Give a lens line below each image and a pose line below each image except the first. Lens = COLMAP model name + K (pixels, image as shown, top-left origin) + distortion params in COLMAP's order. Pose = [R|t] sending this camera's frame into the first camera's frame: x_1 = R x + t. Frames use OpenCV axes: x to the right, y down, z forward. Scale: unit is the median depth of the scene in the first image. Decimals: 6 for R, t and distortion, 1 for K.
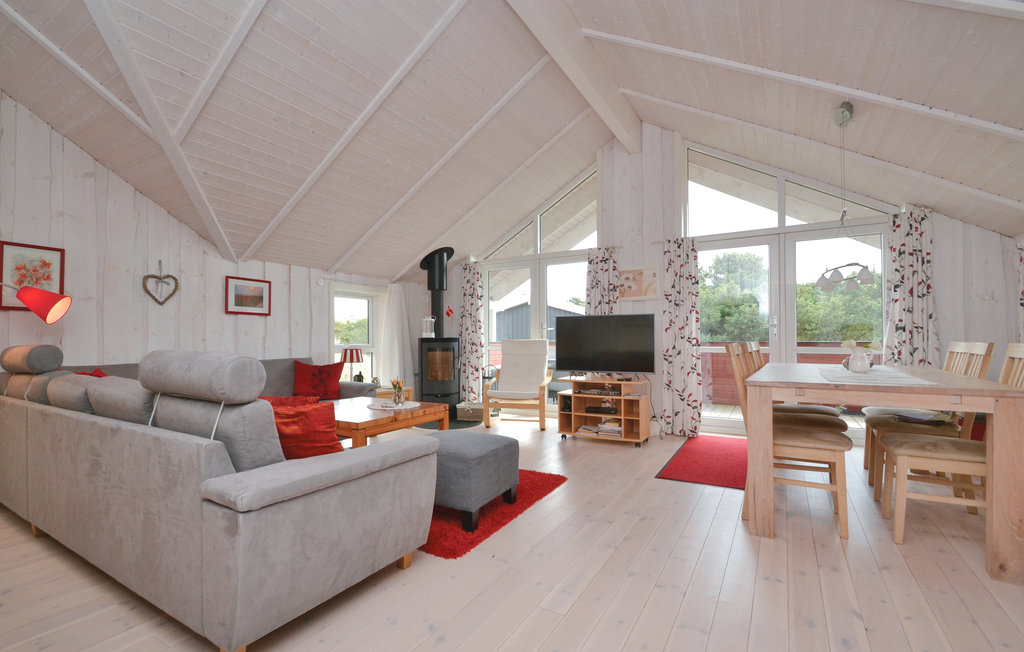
lens RADIAL K [[458.1, 0, 497.9], [0, 458.1, 340.2], [0, 0, 1]] dist [0.000575, -0.010038]
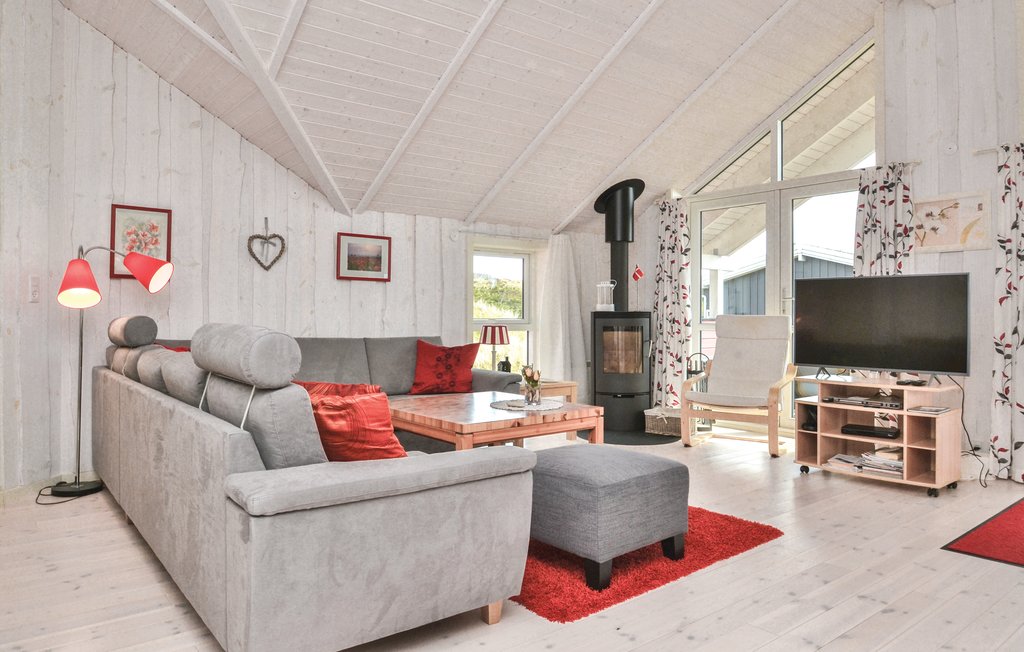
lens RADIAL K [[666.7, 0, 507.8], [0, 666.7, 319.5], [0, 0, 1]] dist [-0.039185, 0.002720]
pose [[0.937764, 0.011405, -0.347086, 0.092302], [-0.008933, 0.999922, 0.008720, -0.000673], [0.347159, -0.005077, 0.937793, 0.005684]]
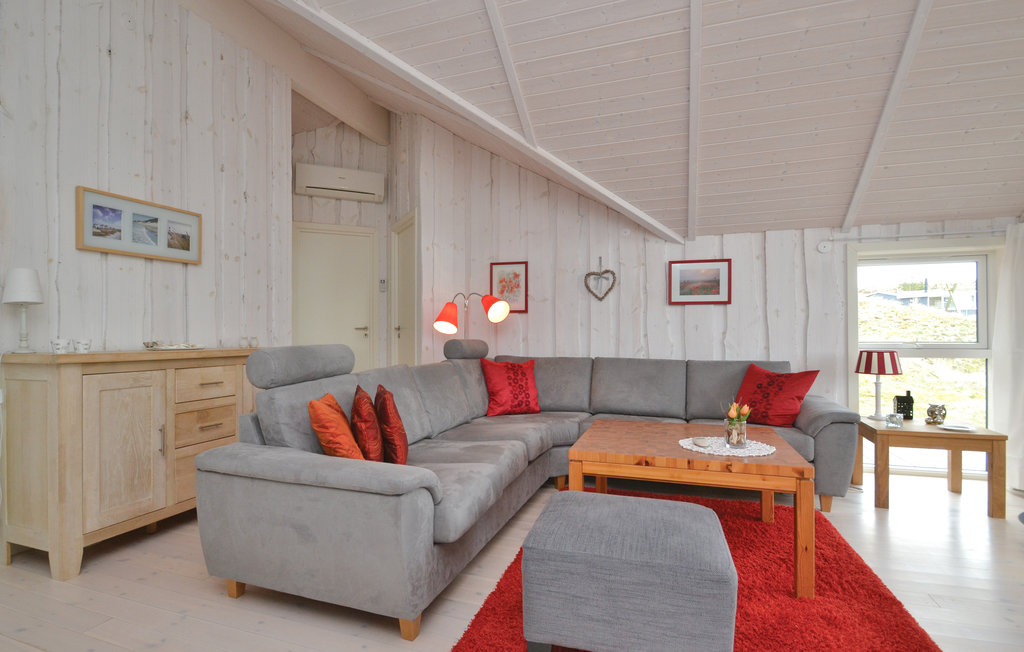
lens RADIAL K [[539.7, 0, 500.0], [0, 539.7, 338.9], [0, 0, 1]] dist [0.000478, -0.000372]
pose [[0.184391, 0.011263, -0.982788, 0.348904], [-0.001293, 0.999936, 0.011217, -0.004854], [0.982852, -0.000797, 0.184394, 0.489071]]
